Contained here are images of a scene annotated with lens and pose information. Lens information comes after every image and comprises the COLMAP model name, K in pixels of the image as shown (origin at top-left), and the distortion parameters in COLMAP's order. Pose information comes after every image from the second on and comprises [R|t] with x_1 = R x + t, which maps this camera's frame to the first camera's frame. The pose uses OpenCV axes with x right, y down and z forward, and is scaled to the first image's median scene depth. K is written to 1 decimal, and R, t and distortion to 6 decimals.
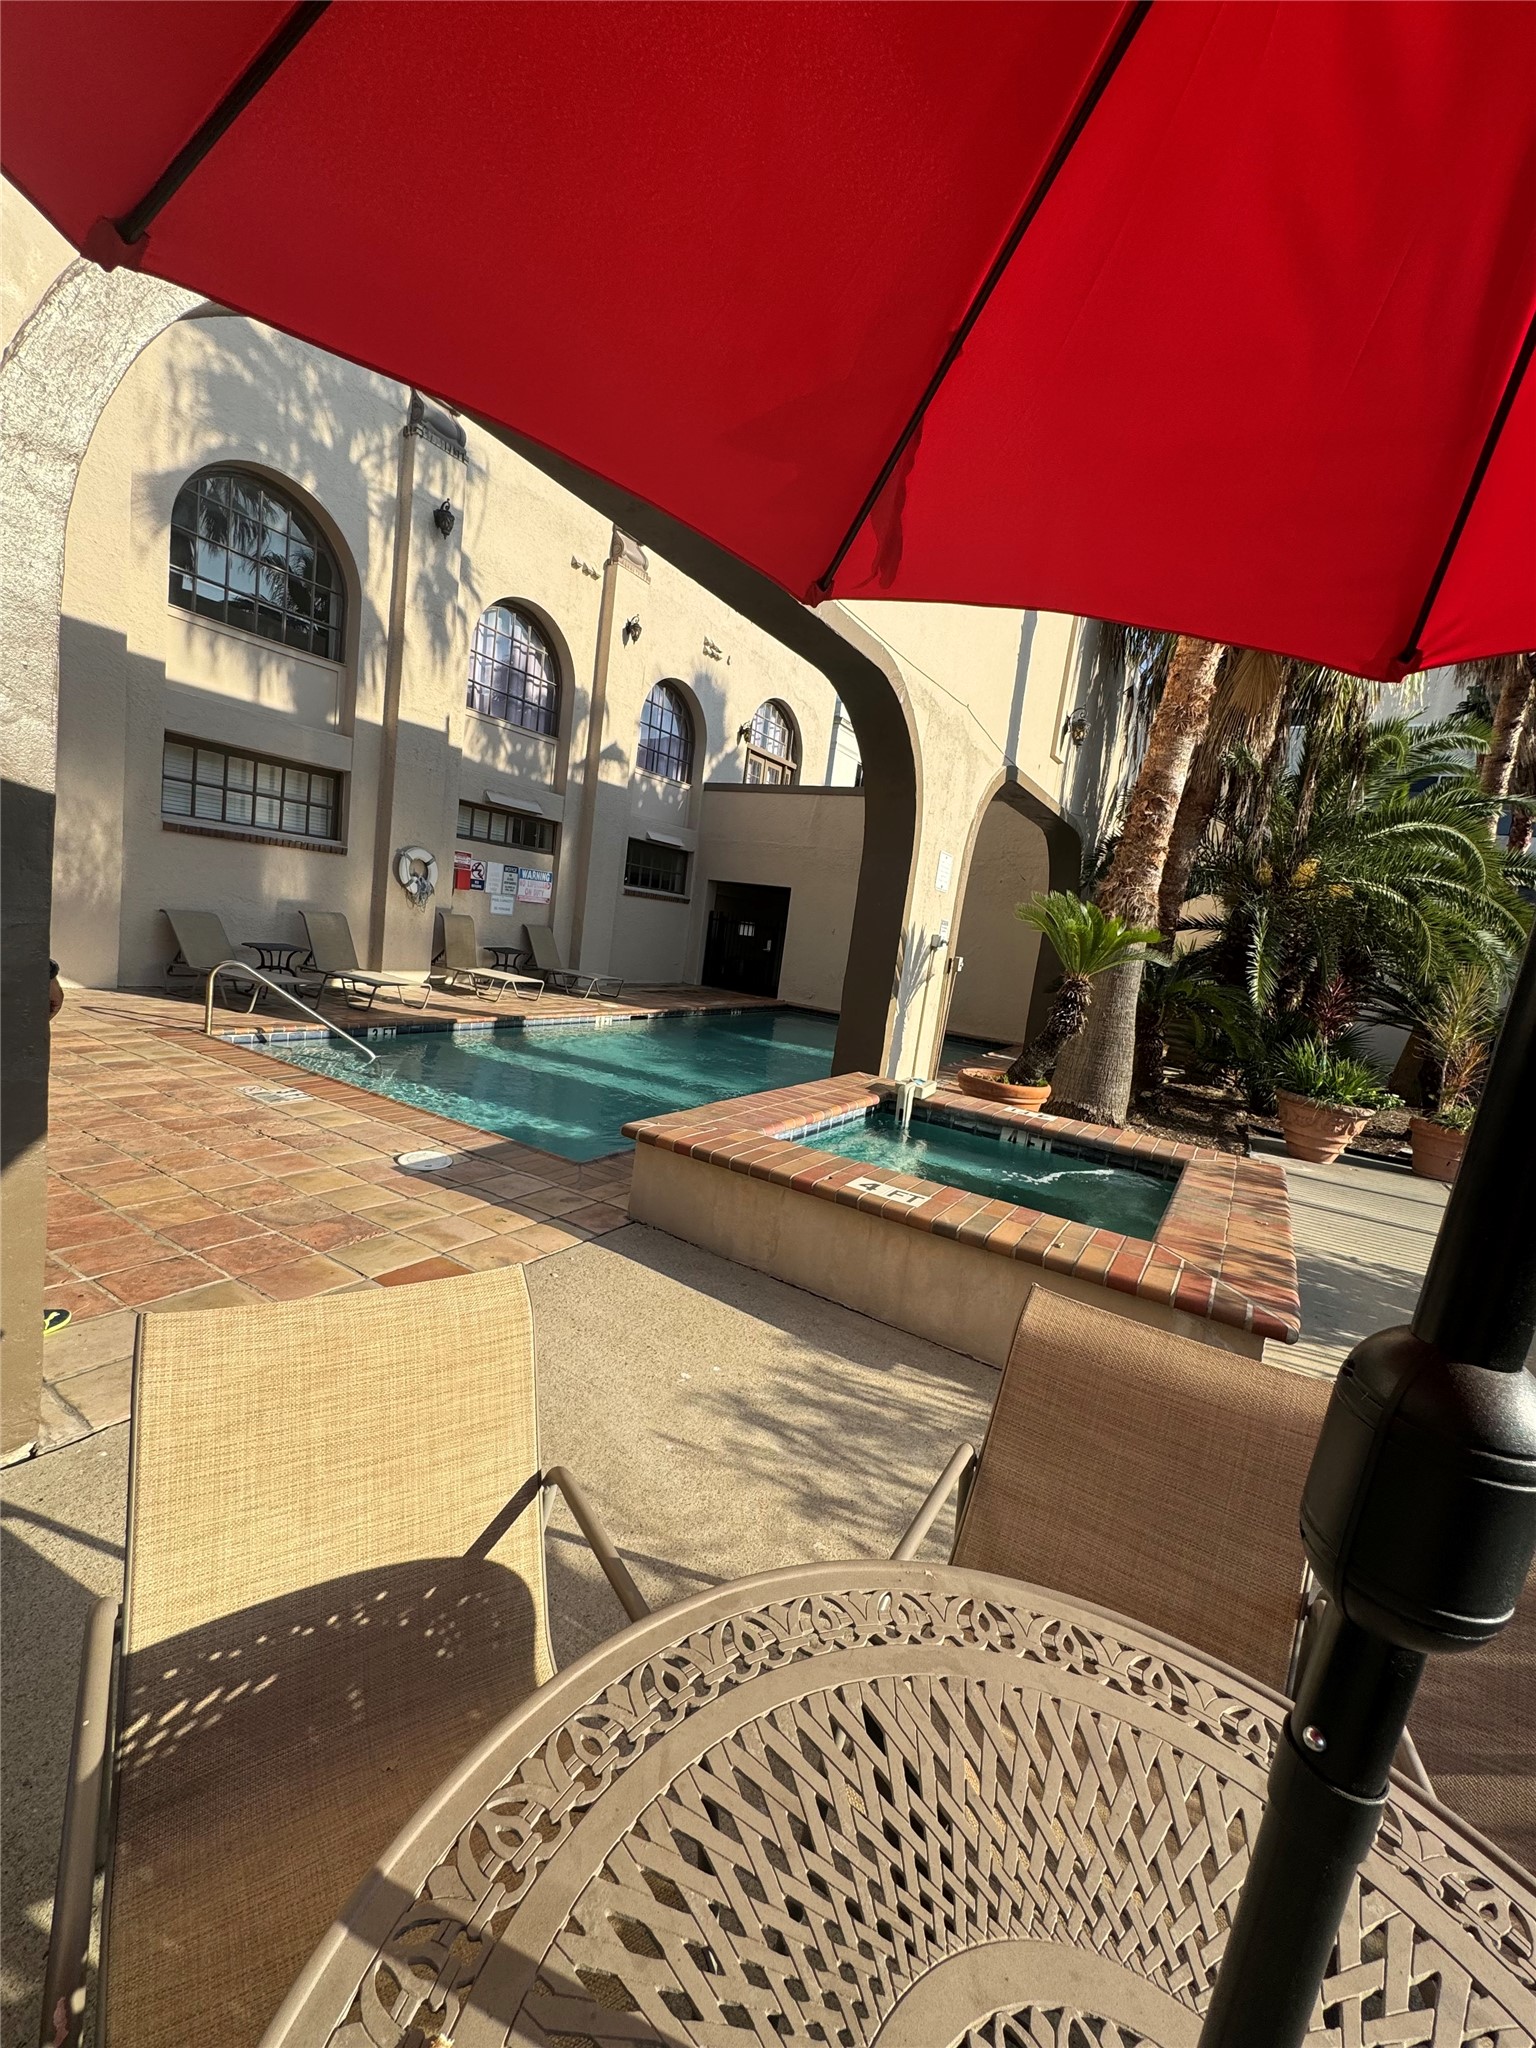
lens RADIAL K [[814.0, 0, 771.5], [0, 814.0, 1022.6], [0, 0, 1]] dist [-0.001873, 0.000441]
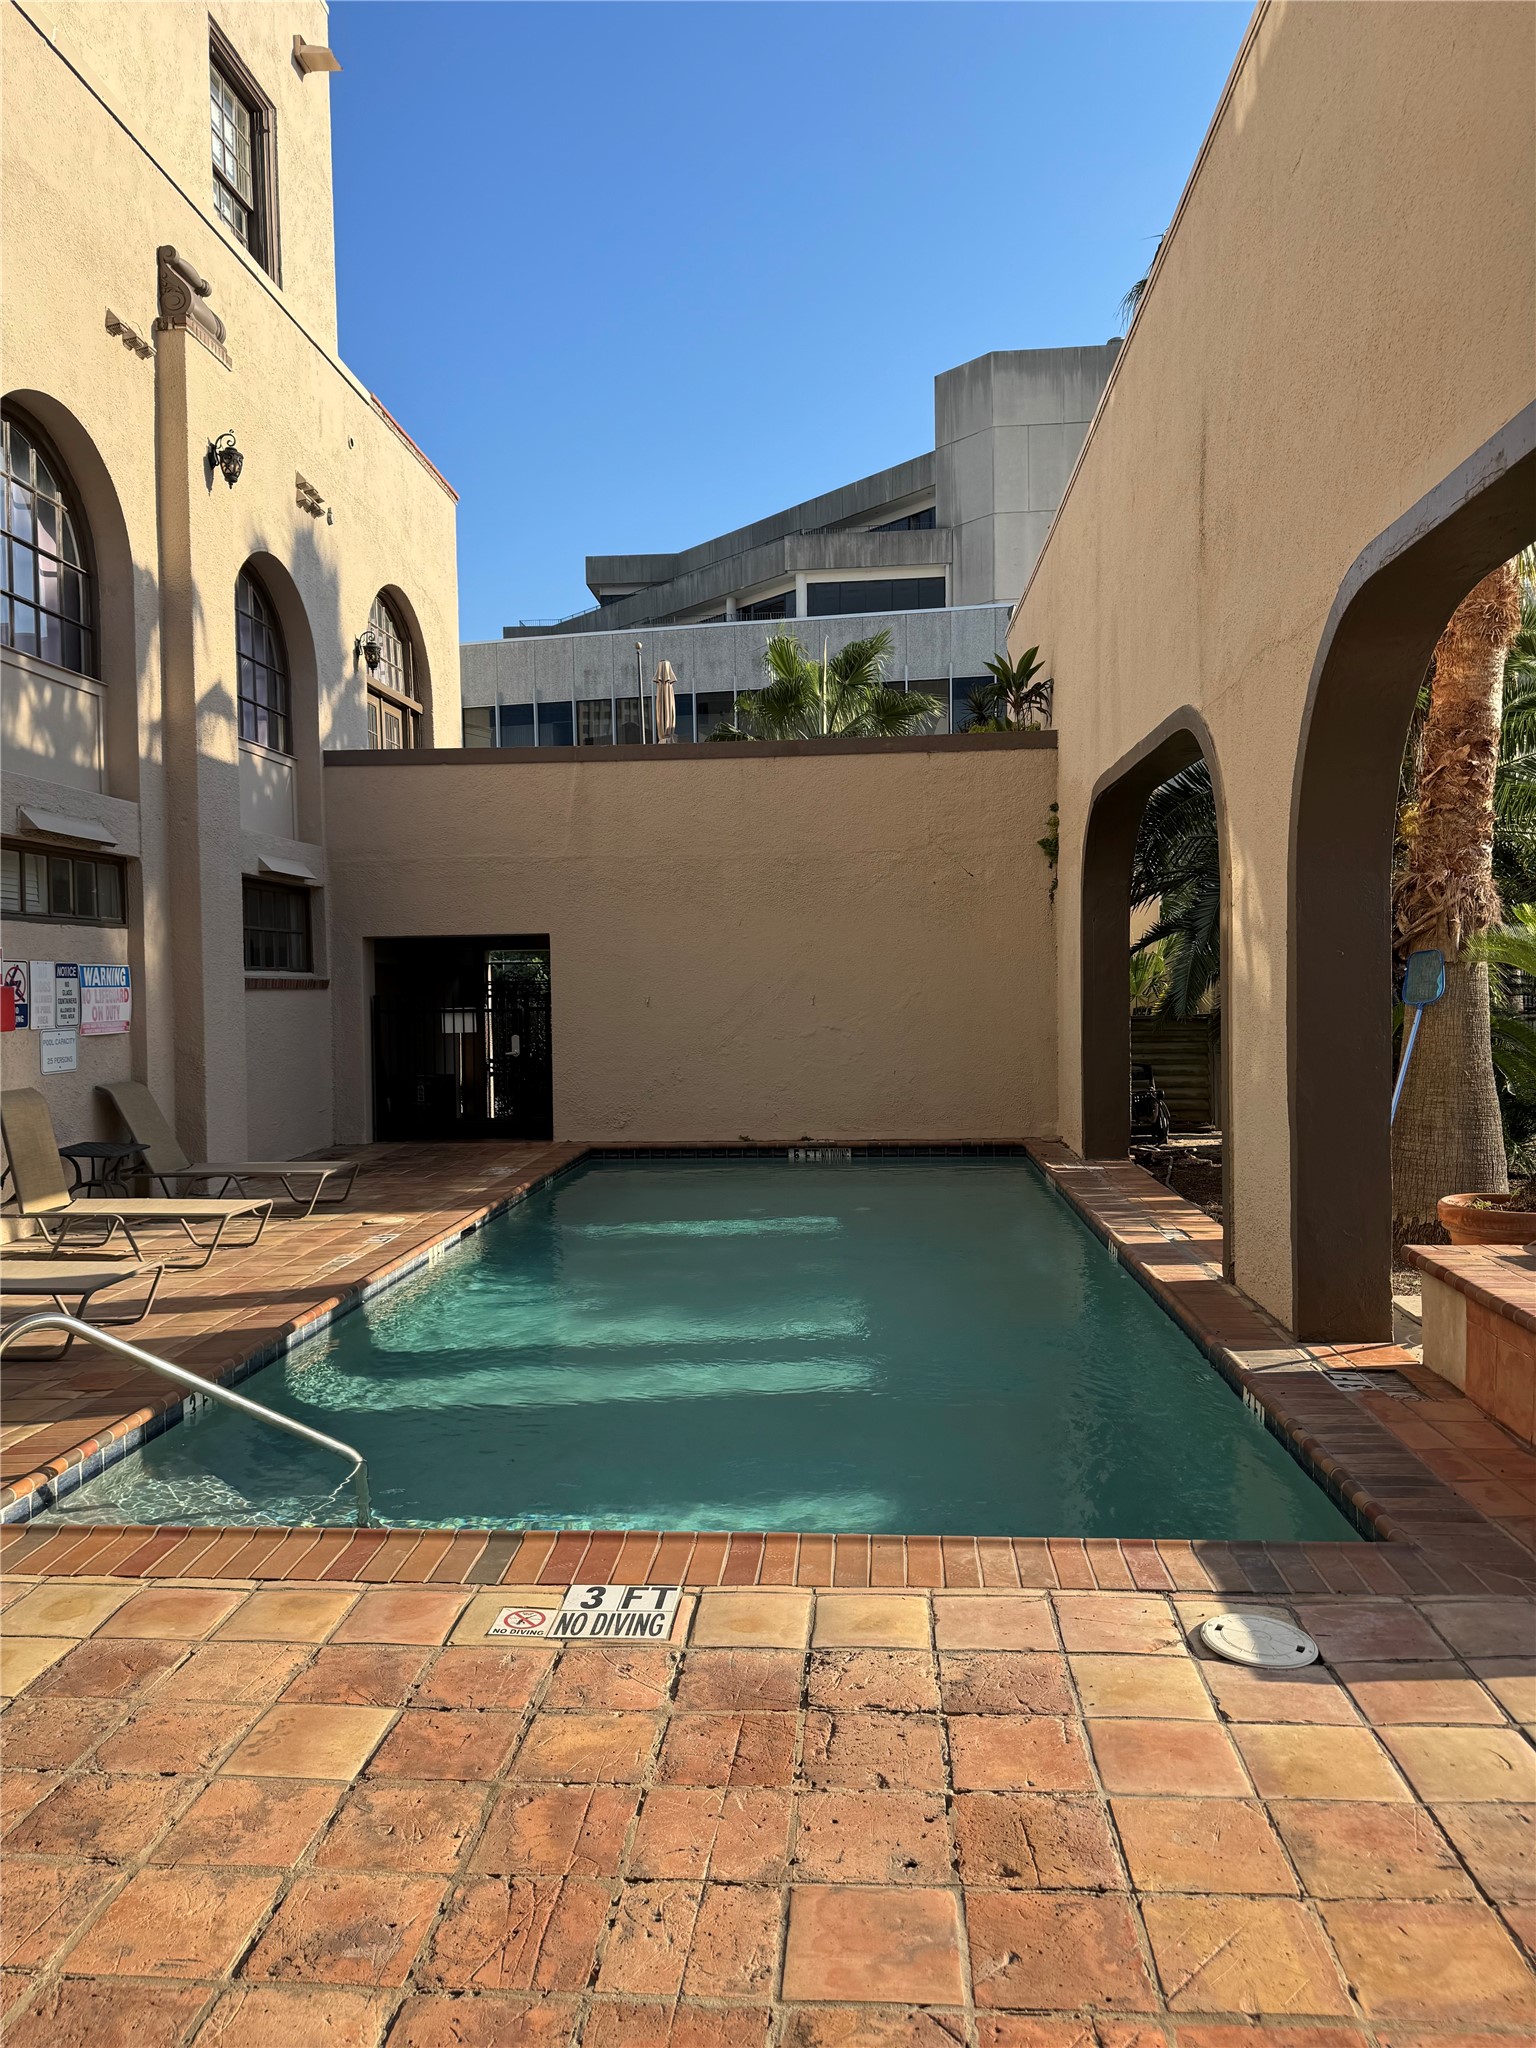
lens RADIAL K [[1432.1, 0, 752.1], [0, 1432.1, 1028.5], [0, 0, 1]] dist [0.011225, -0.009957]
pose [[0.888620, -0.151470, 0.432910, -0.330790], [0.179901, 0.983362, -0.025210, -0.067788], [-0.421888, 0.100283, 0.901085, 0.121091]]
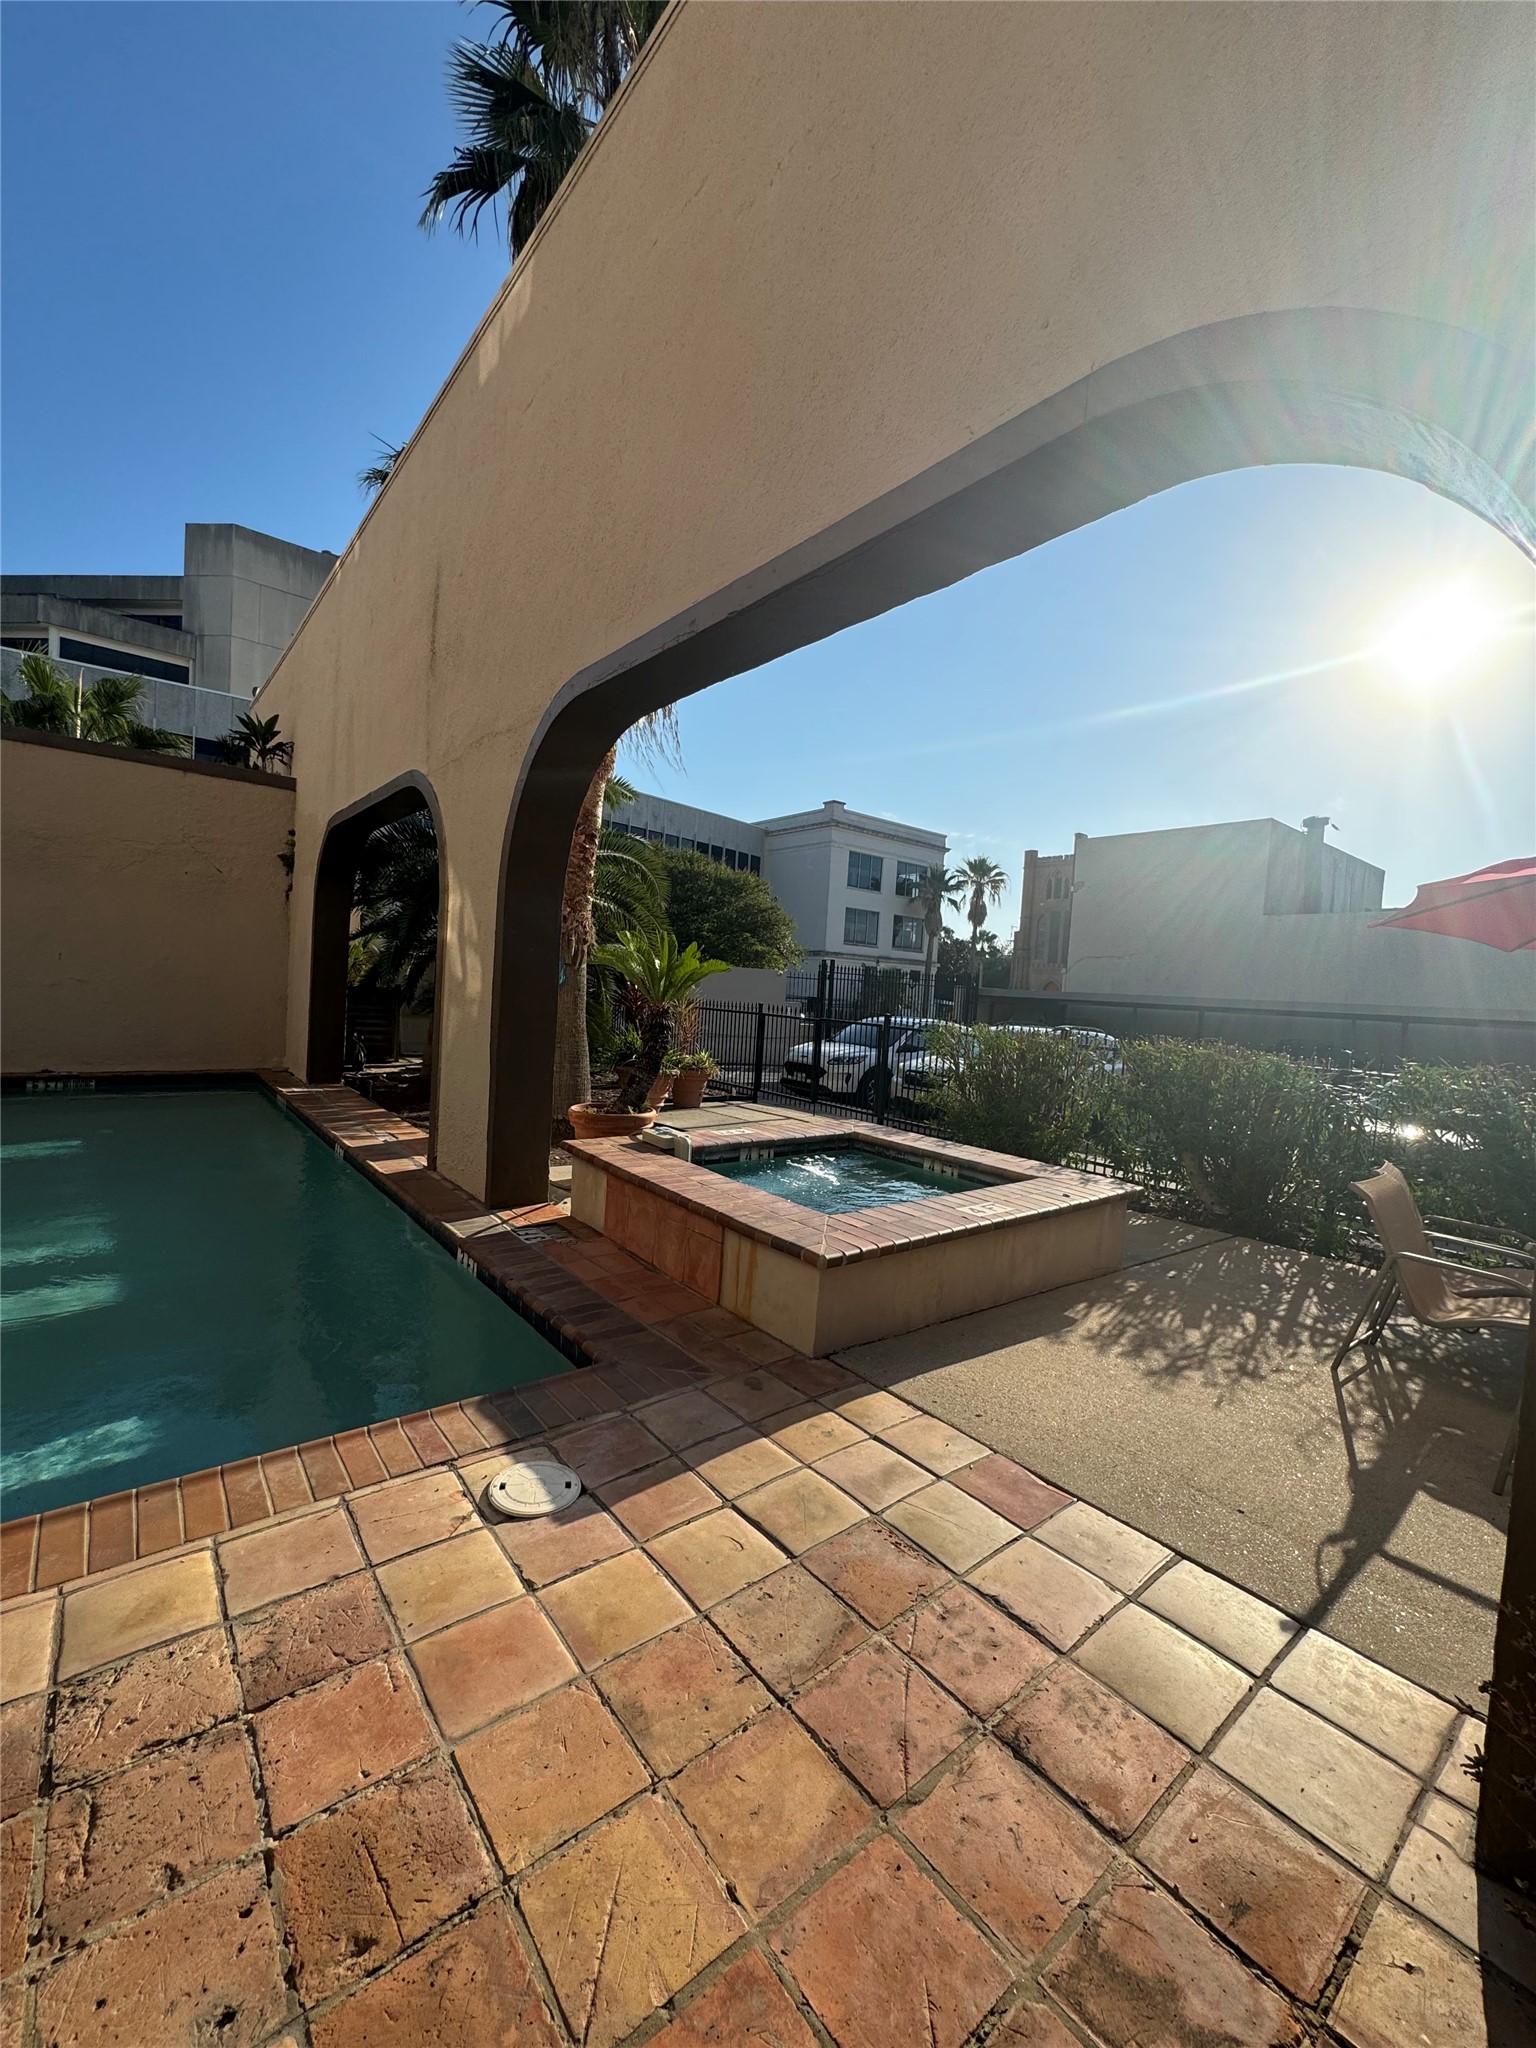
lens RADIAL K [[814.0, 0, 764.9], [0, 814.0, 1024.5], [0, 0, 1]] dist [-0.001873, 0.000441]
pose [[0.349116, -0.142658, 0.926157, -0.287281], [0.099220, 0.988416, 0.114847, -0.067160], [-0.931812, 0.051799, 0.359227, 0.213753]]
